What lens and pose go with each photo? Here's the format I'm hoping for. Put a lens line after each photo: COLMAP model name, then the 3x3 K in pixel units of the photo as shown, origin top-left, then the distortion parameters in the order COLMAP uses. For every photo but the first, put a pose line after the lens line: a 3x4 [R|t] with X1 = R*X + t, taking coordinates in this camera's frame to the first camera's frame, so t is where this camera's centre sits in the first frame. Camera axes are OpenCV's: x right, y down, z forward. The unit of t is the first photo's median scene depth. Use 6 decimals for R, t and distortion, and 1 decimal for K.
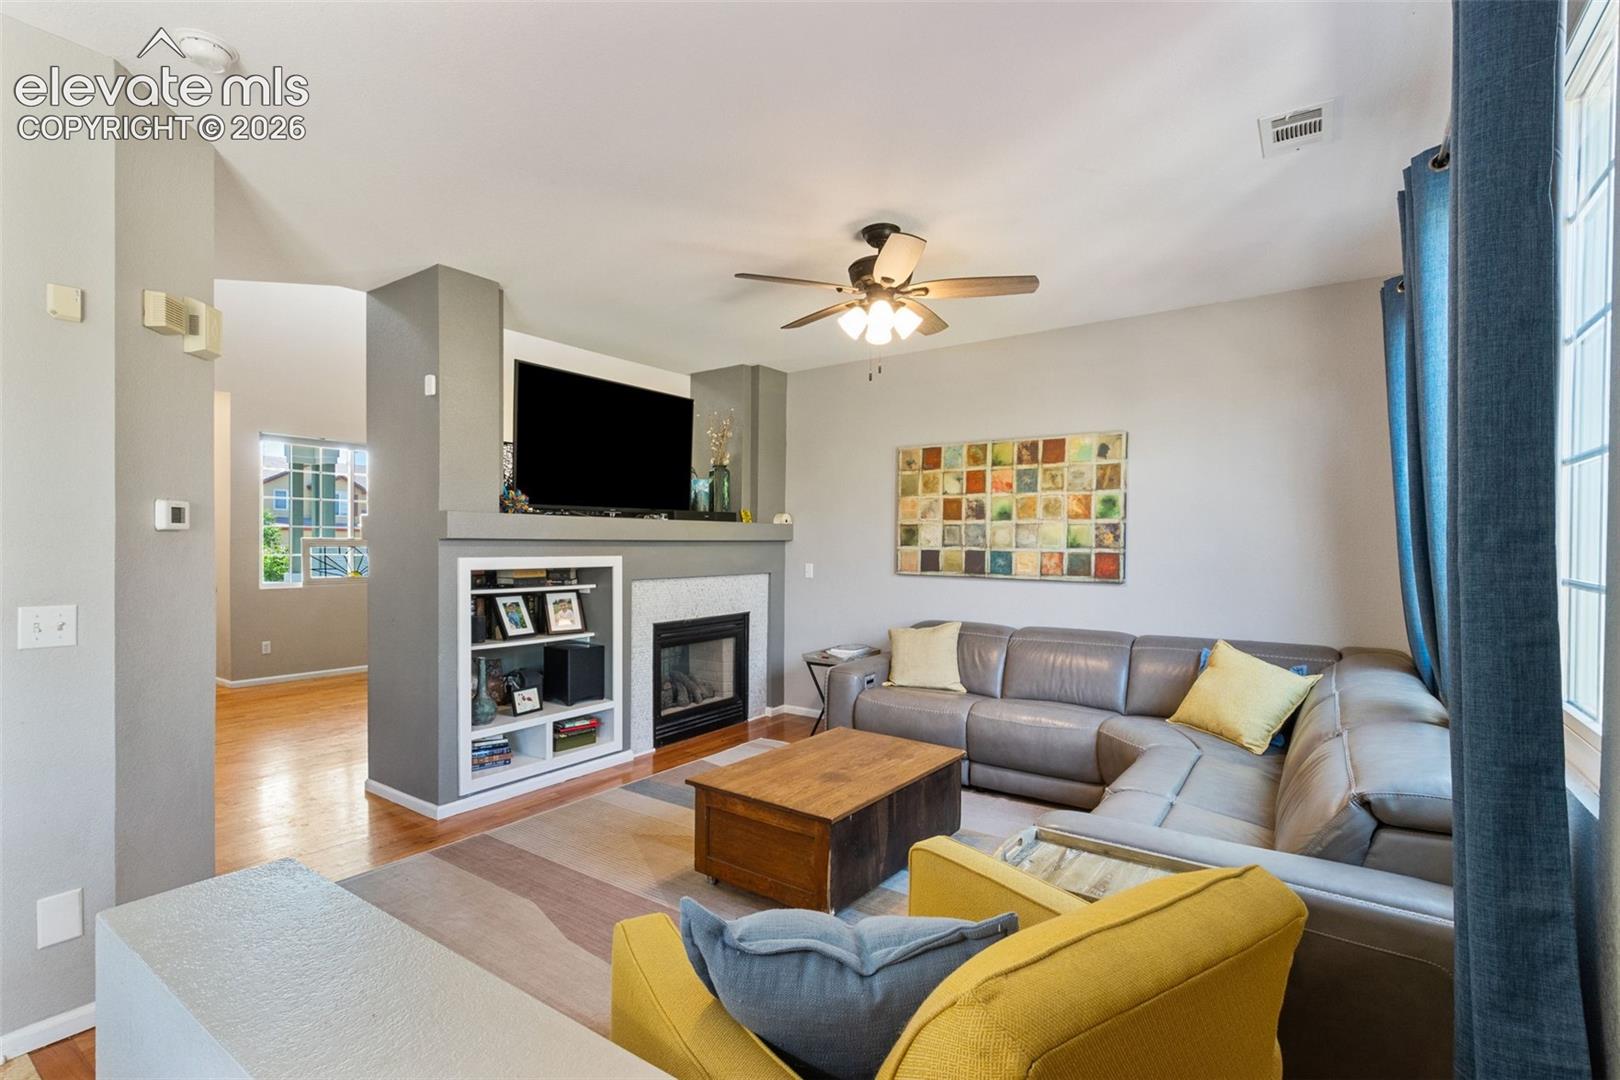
lens RADIAL K [[755.8, 0, 774.8], [0, 755.8, 549.4], [0, 0, 1]] dist [-0.004026, 0.001490]
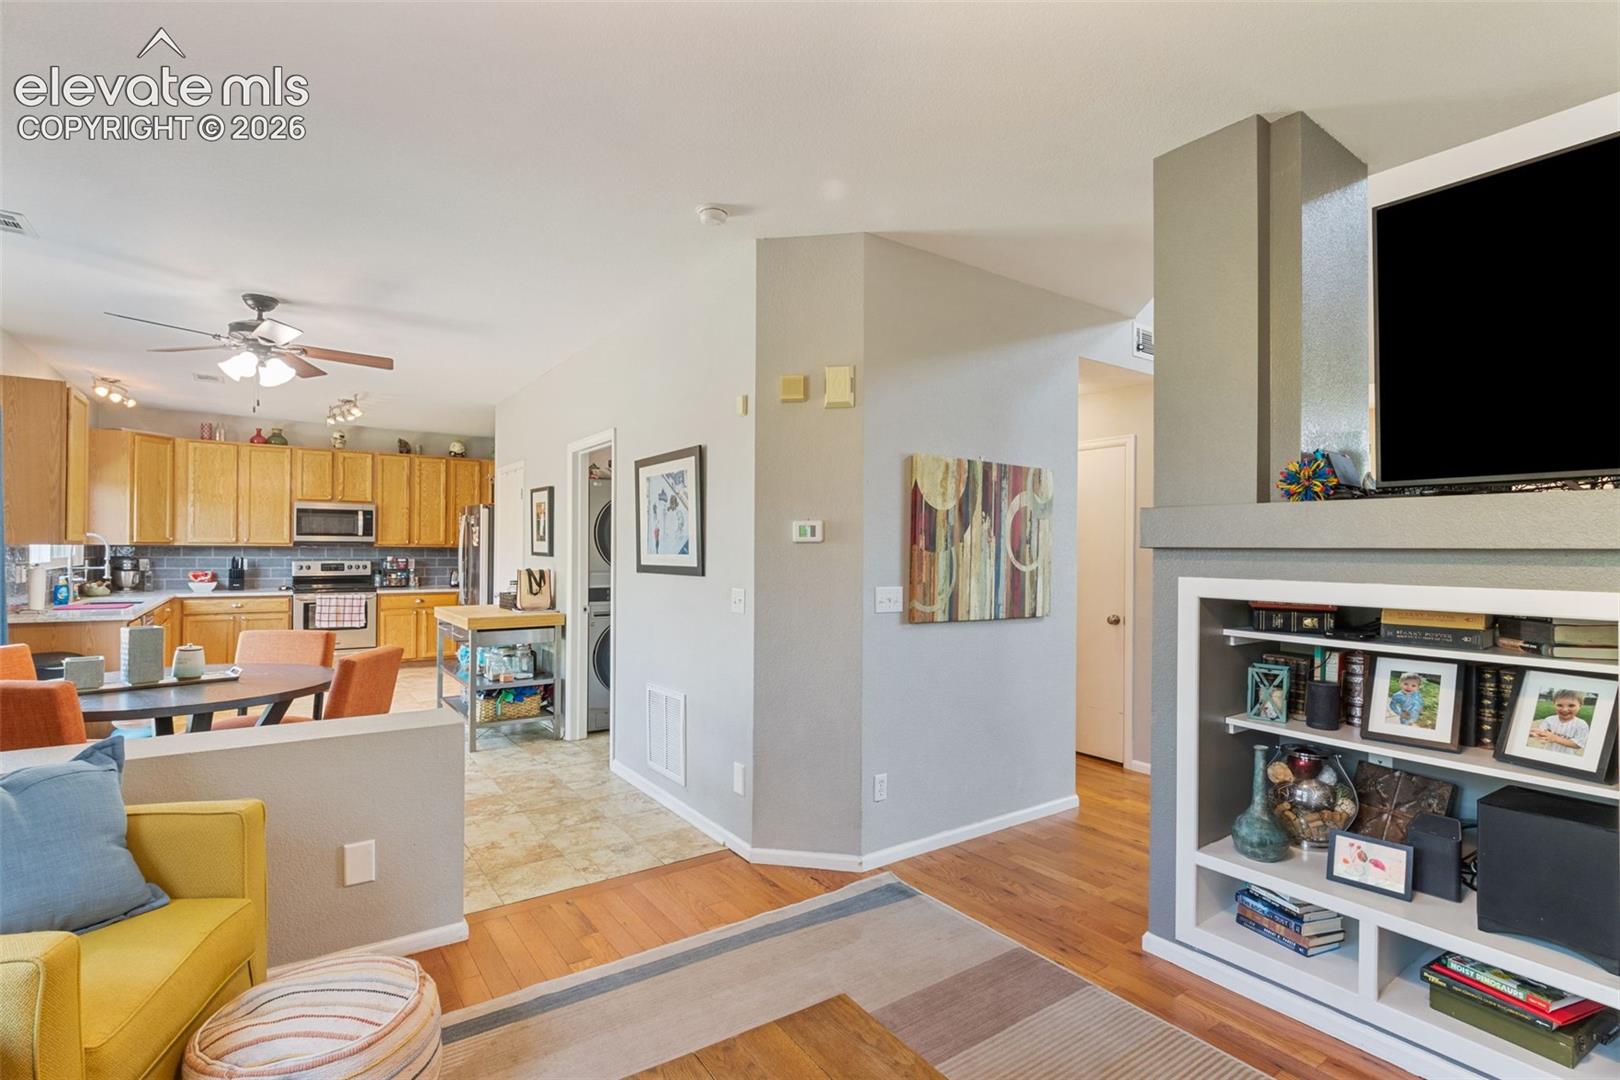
lens RADIAL K [[755.8, 0, 804.7], [0, 755.8, 547.8], [0, 0, 1]] dist [-0.004026, 0.001490]
pose [[-0.313299, -0.010602, -0.949595, 0.246611], [-0.017595, 0.999831, -0.005357, -0.004030], [0.949492, 0.015030, -0.313432, 0.701031]]
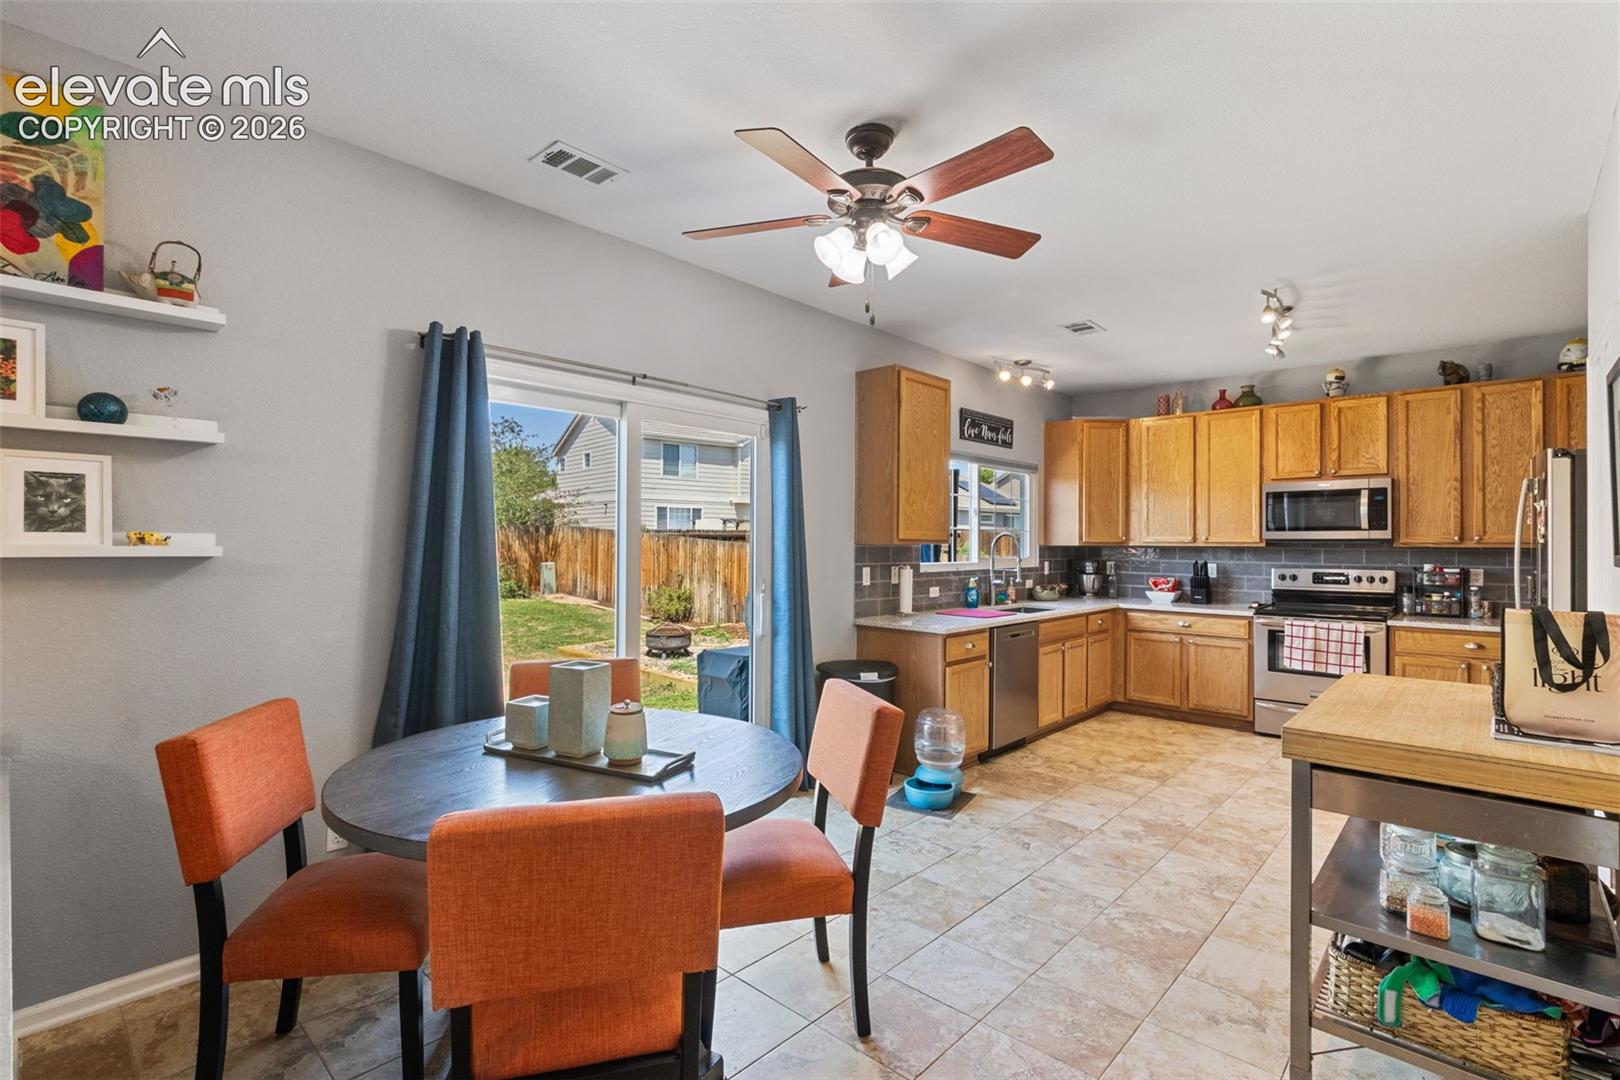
lens RADIAL K [[755.8, 0, 782.7], [0, 755.8, 538.6], [0, 0, 1]] dist [-0.004026, 0.001490]
pose [[-0.992184, -0.012060, 0.124201, -0.376452], [-0.012095, 0.999927, 0.000473, -0.000619], [-0.124198, -0.001033, -0.992257, 0.367893]]
